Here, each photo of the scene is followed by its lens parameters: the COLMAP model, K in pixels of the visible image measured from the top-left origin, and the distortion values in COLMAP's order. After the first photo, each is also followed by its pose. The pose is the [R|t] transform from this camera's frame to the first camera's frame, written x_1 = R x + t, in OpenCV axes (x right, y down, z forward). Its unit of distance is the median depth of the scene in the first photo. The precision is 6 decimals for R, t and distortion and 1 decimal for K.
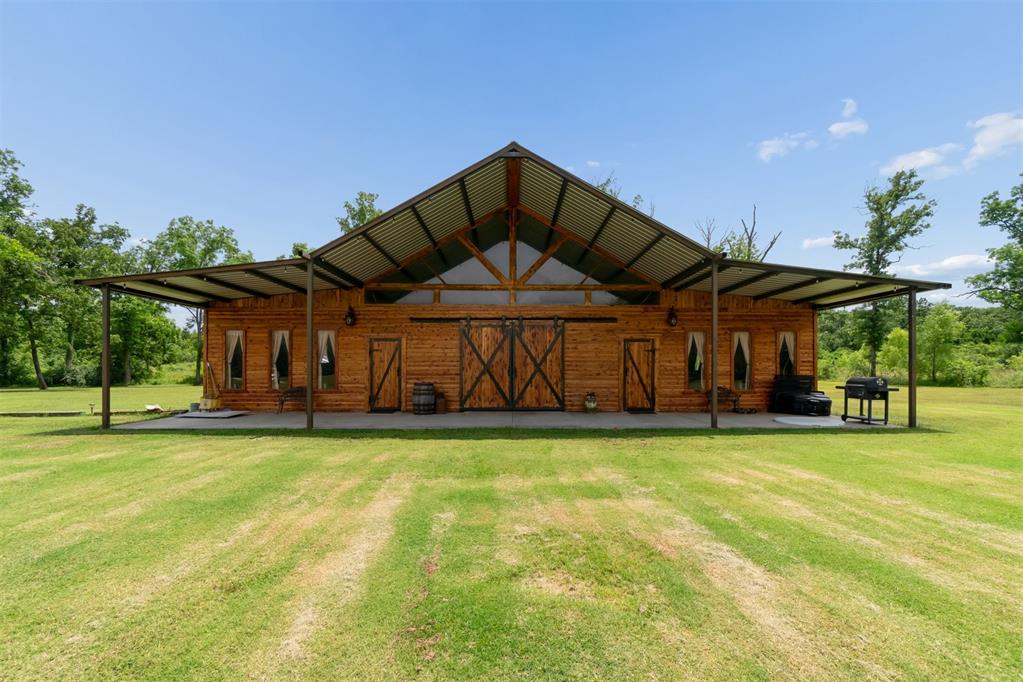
lens RADIAL K [[472.2, 0, 526.5], [0, 472.2, 368.9], [0, 0, 1]] dist [-0.010394, 0.000926]
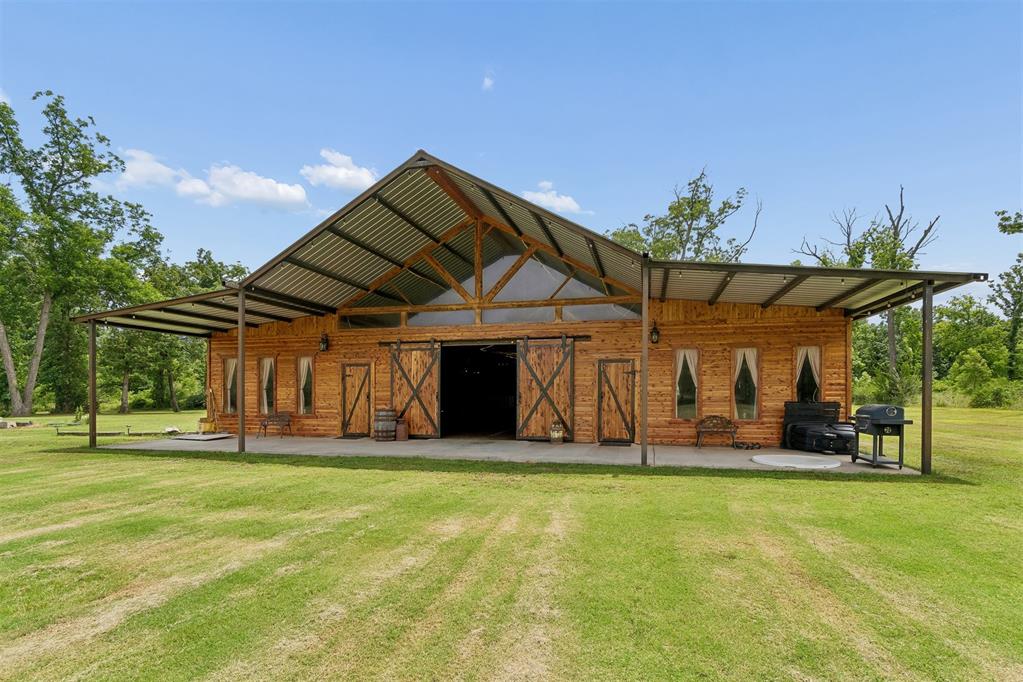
lens RADIAL K [[504.2, 0, 533.2], [0, 504.2, 398.7], [0, 0, 1]] dist [0.003160, -0.002111]
pose [[0.967460, 0.001134, -0.253022, 0.329089], [0.001848, 0.999932, 0.011545, -0.002238], [0.253018, -0.011637, 0.967392, 0.066935]]
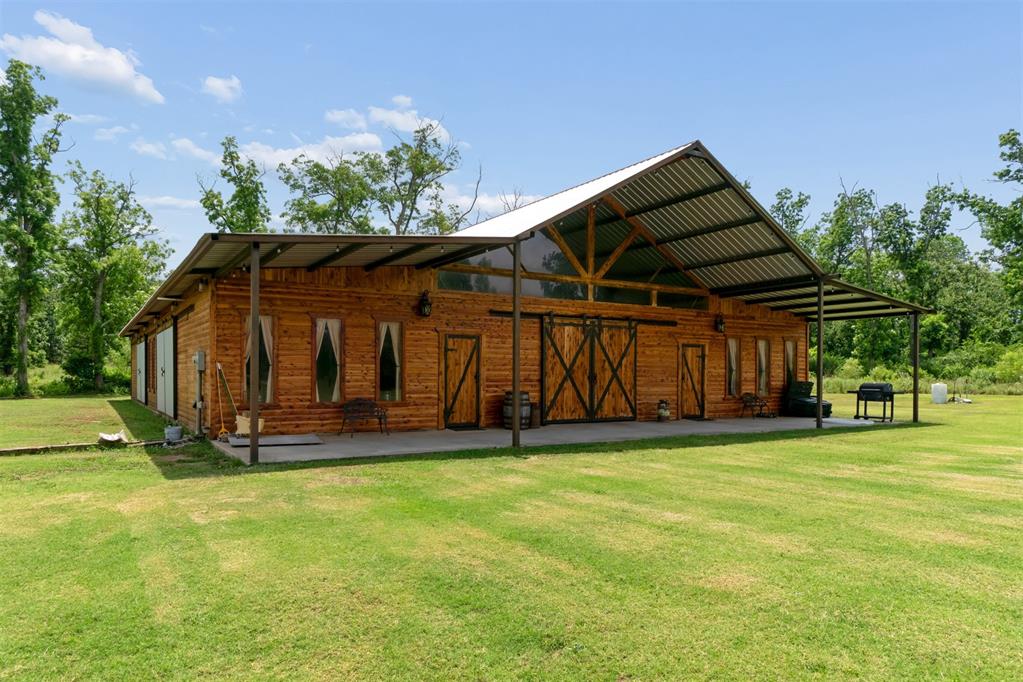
lens RADIAL K [[663.0, 0, 522.5], [0, 663.0, 385.4], [0, 0, 1]] dist [-0.001591, -0.004197]
pose [[0.859921, -0.003899, 0.510413, -0.773560], [-0.006034, 0.999823, 0.017803, -0.001118], [-0.510392, -0.018389, 0.859745, 0.001882]]
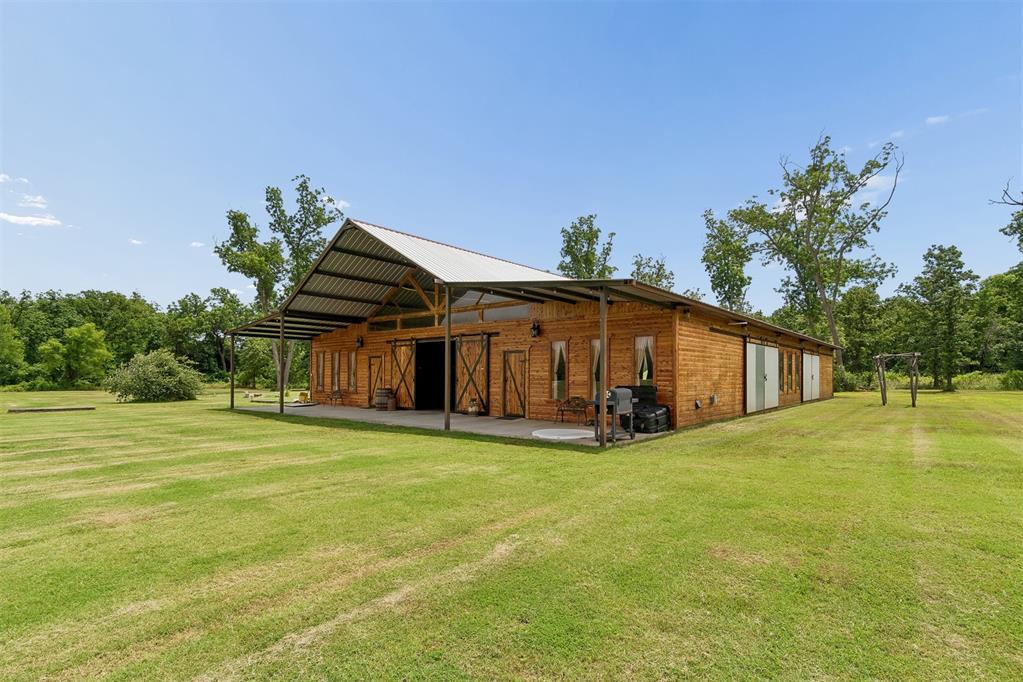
lens RADIAL K [[504.2, 0, 533.7], [0, 504.2, 362.0], [0, 0, 1]] dist [0.003160, -0.002111]
pose [[0.769544, -0.017044, -0.638366, 1.020865], [-0.002161, 0.999569, -0.029294, -0.003493], [0.638590, 0.023923, 0.769175, 0.144235]]
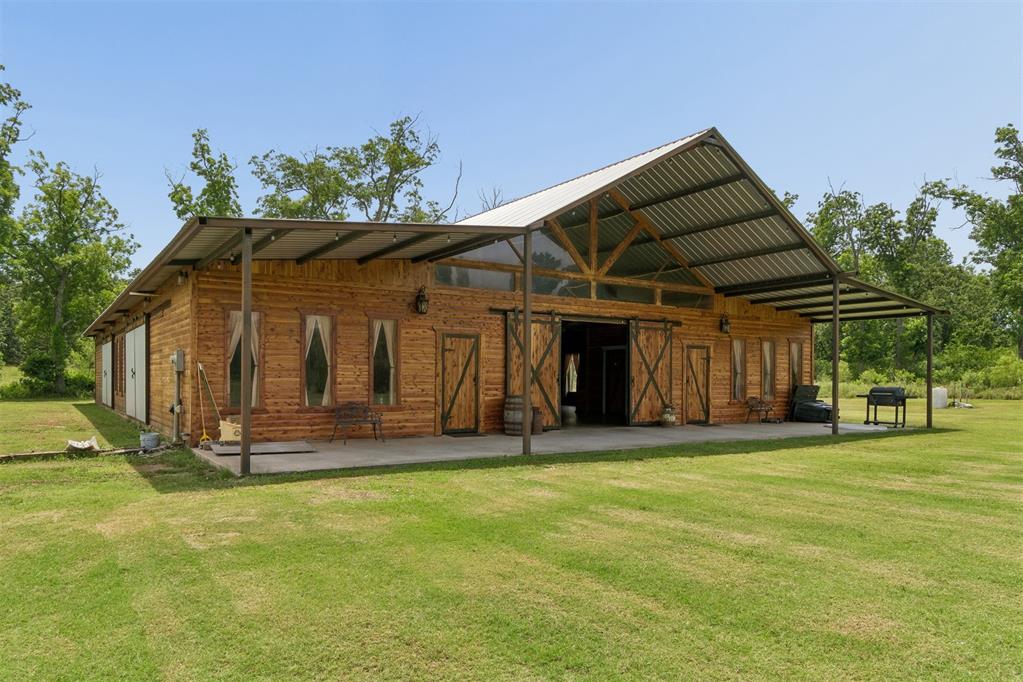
lens RADIAL K [[674.1, 0, 505.9], [0, 674.1, 386.7], [0, 0, 1]] dist [-0.005732, 0.001810]
pose [[0.849922, -0.000467, 0.526908, -0.786574], [-0.008030, 0.999872, 0.013838, 0.001469], [-0.526847, -0.015992, 0.849810, 0.077043]]
